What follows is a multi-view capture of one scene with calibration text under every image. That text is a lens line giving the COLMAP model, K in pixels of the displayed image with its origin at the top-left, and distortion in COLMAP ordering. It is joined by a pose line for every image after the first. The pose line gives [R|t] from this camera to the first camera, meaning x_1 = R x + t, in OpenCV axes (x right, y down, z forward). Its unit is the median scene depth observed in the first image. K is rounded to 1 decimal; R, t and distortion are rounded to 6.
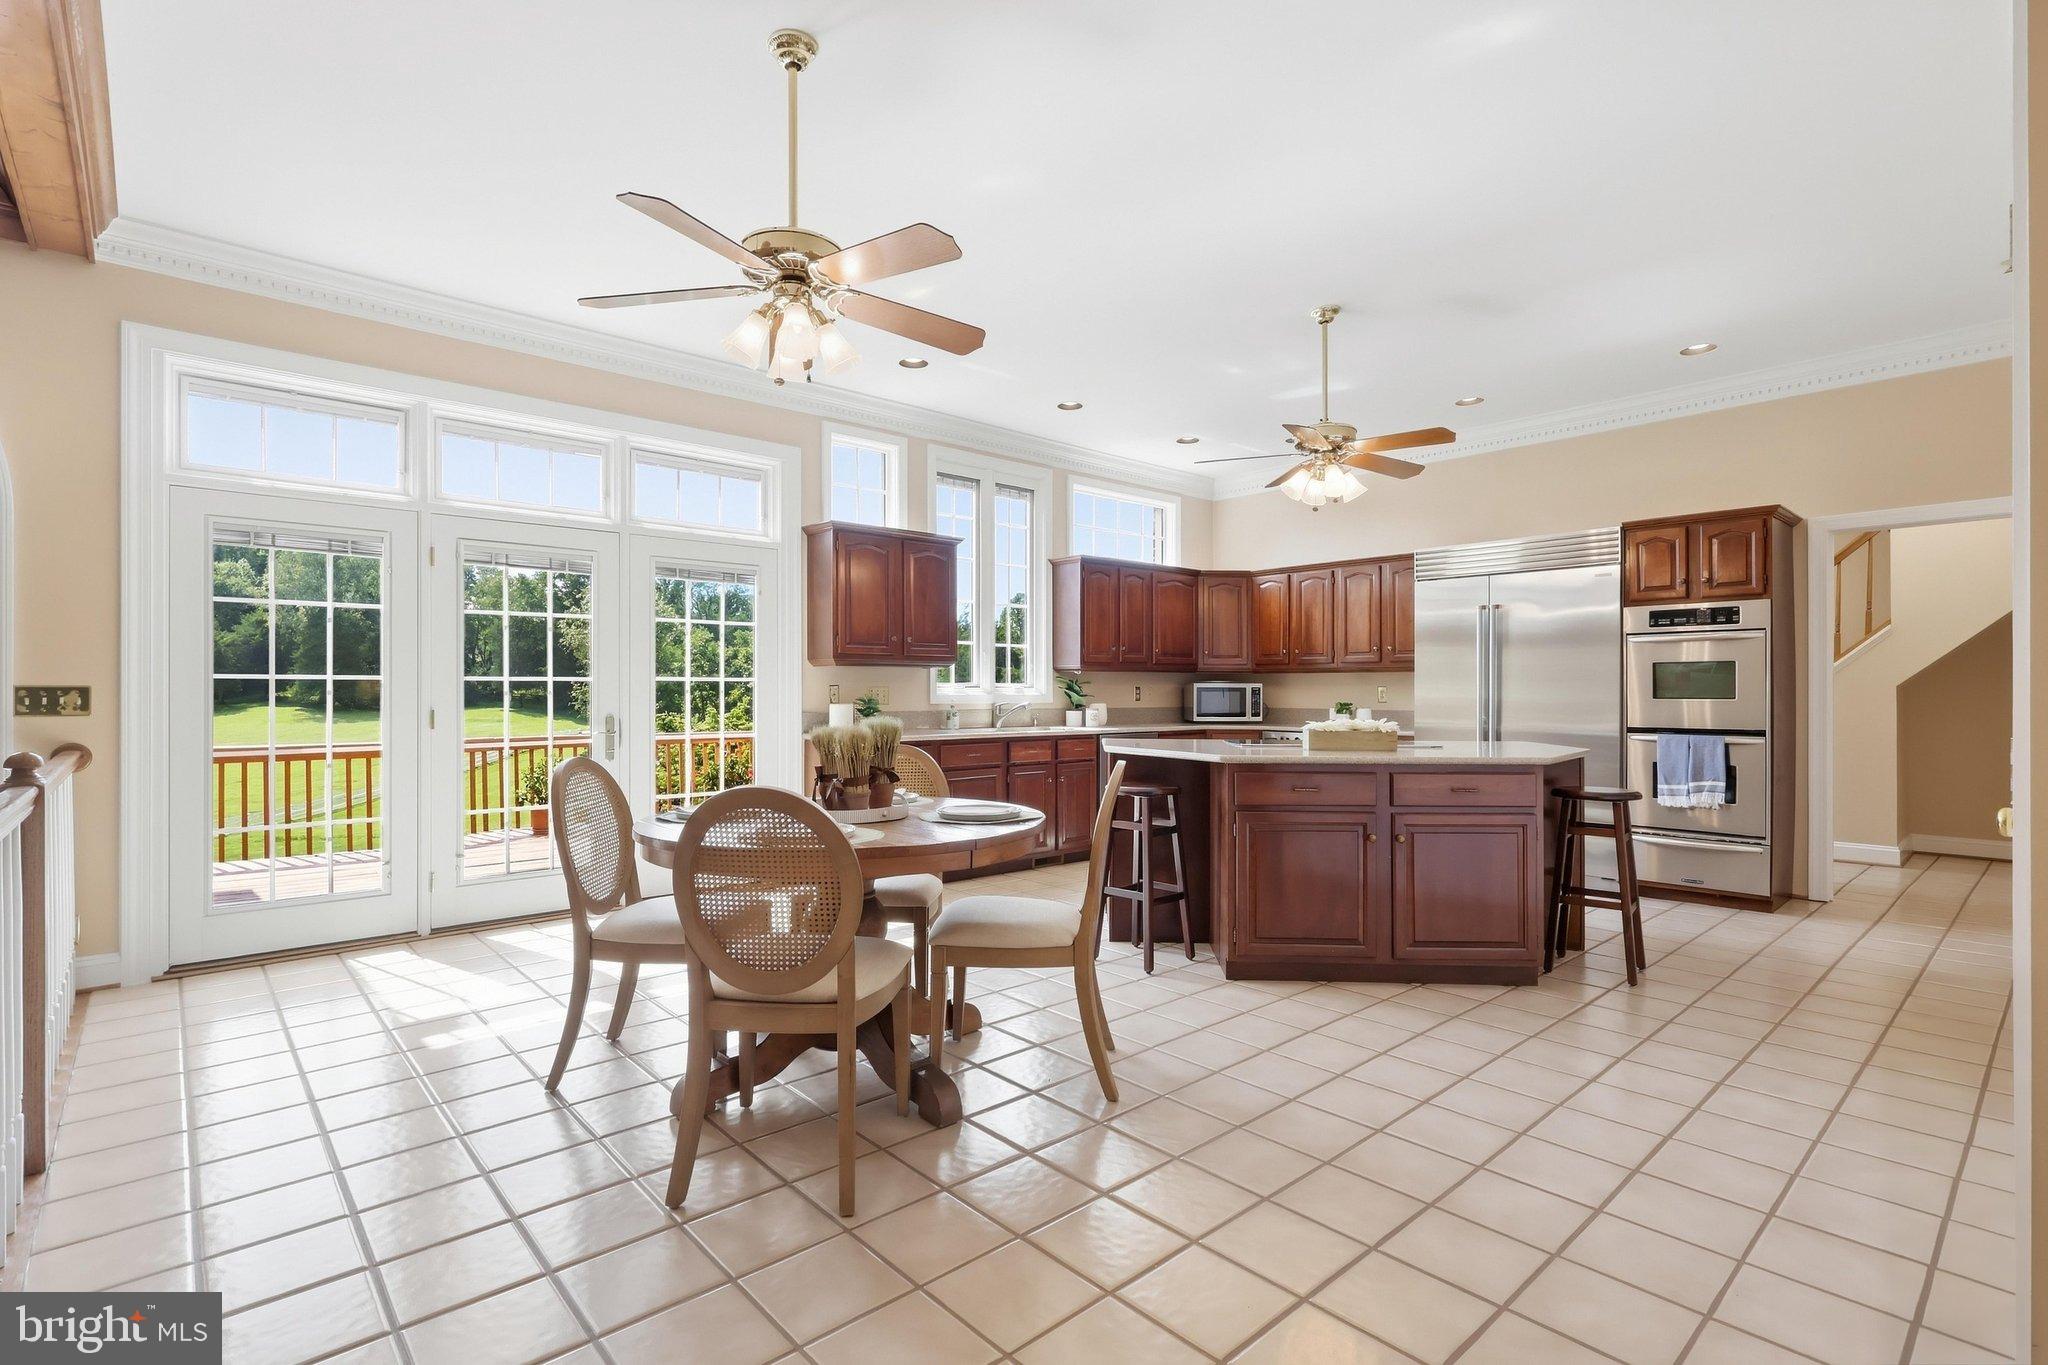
lens RADIAL K [[960.2, 0, 1024.0], [0, 960.2, 682.5], [0, 0, 1]] dist [-0.001561, -0.000158]
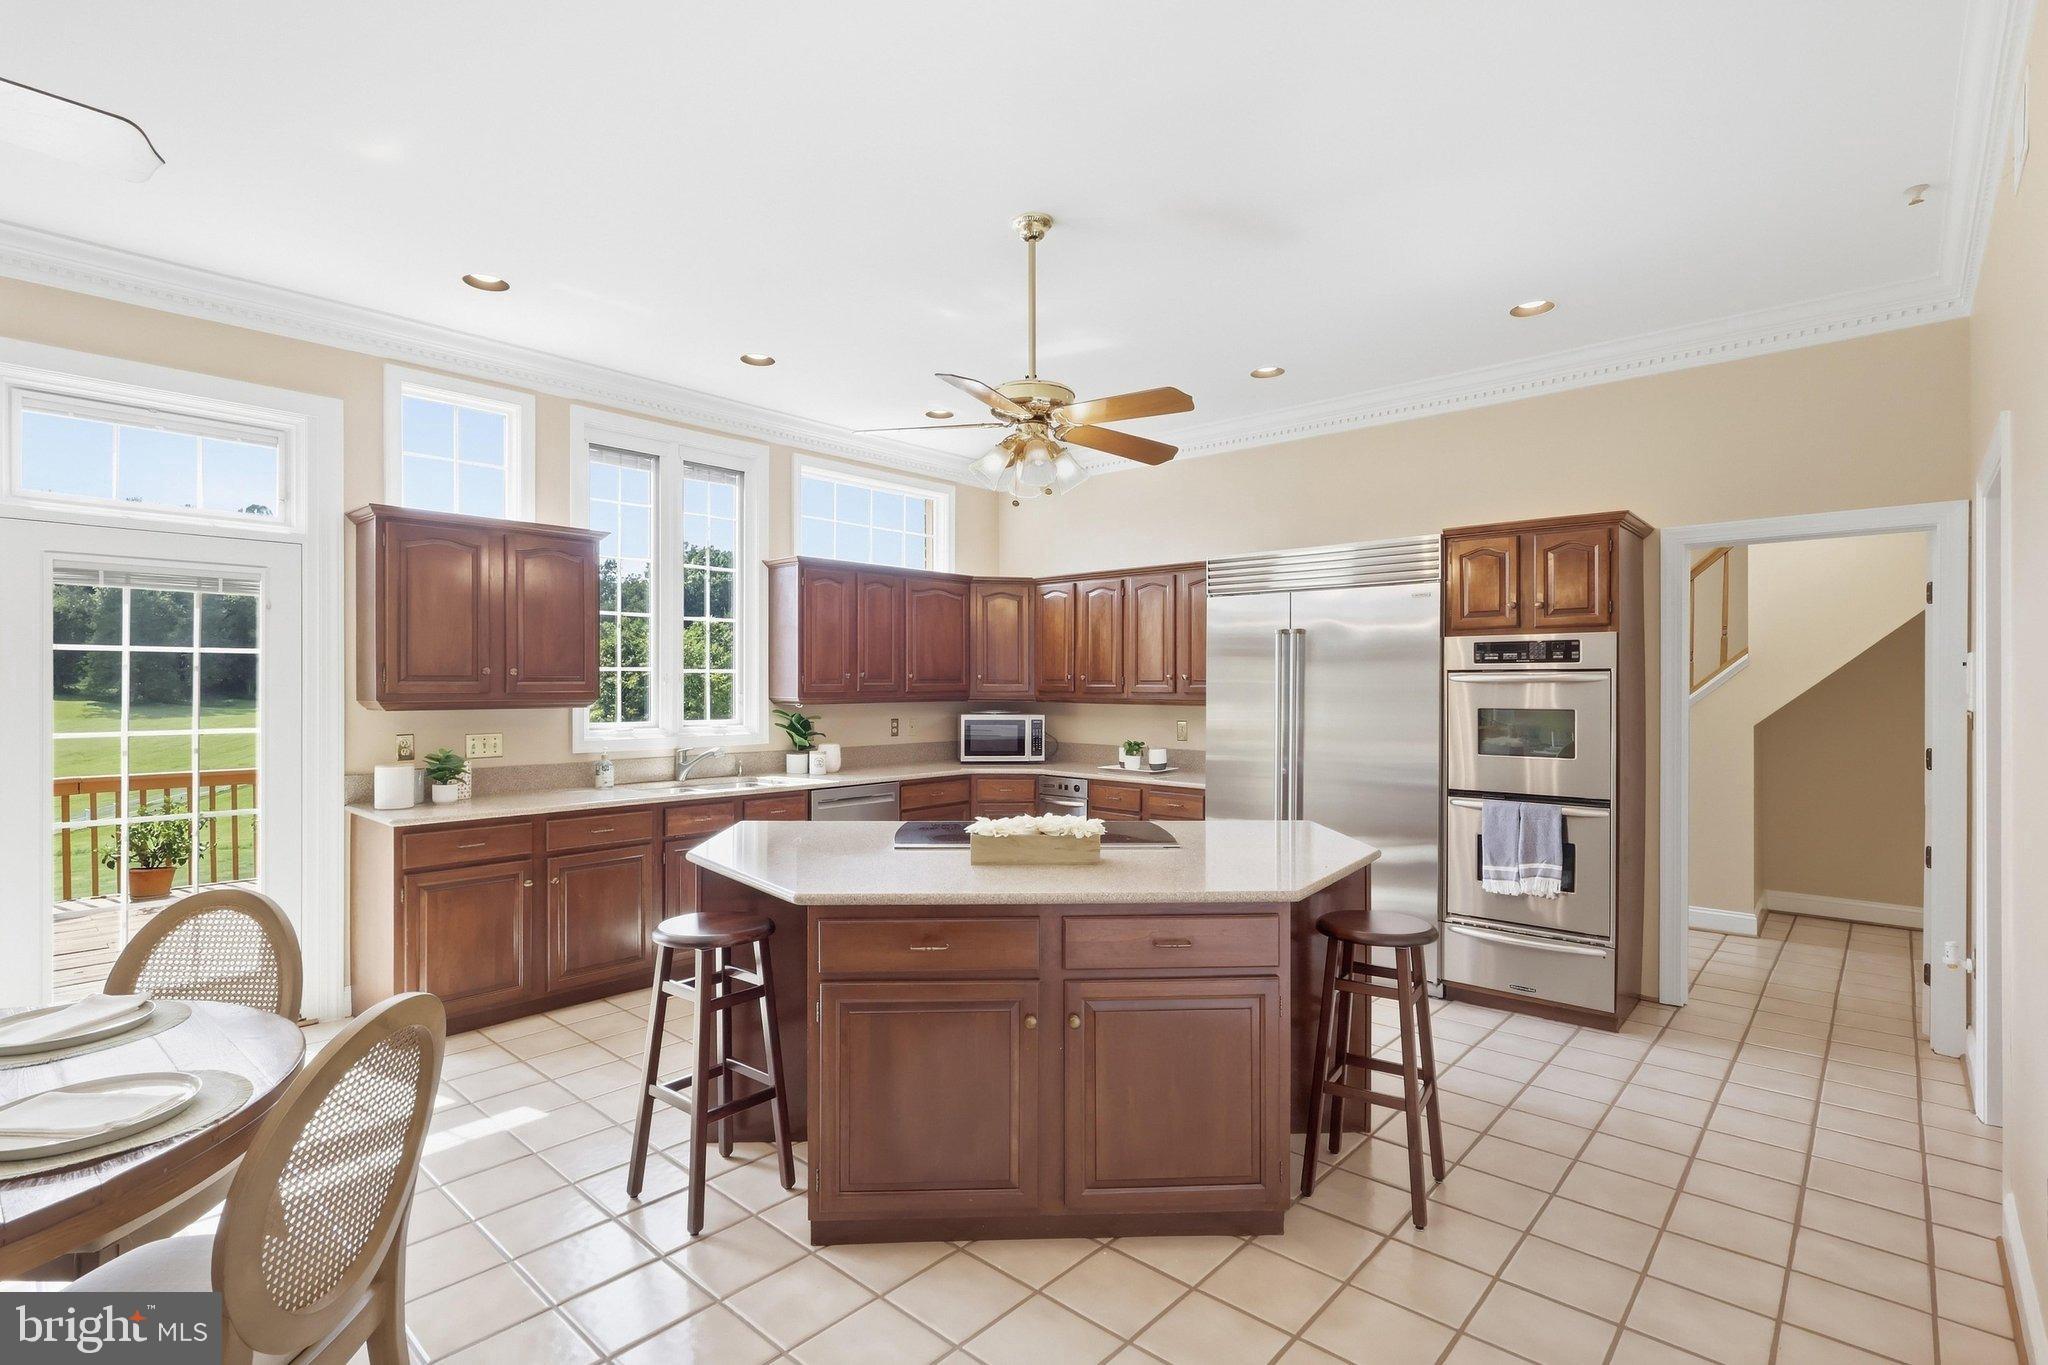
lens RADIAL K [[971.7, 0, 1025.0], [0, 971.7, 678.4], [0, 0, 1]] dist [0.001786, 0.000531]
pose [[0.993702, 0.002537, 0.112024, 0.185320], [-0.002816, 0.999993, 0.002335, -0.043174], [-0.112018, -0.002636, 0.993703, 0.234548]]
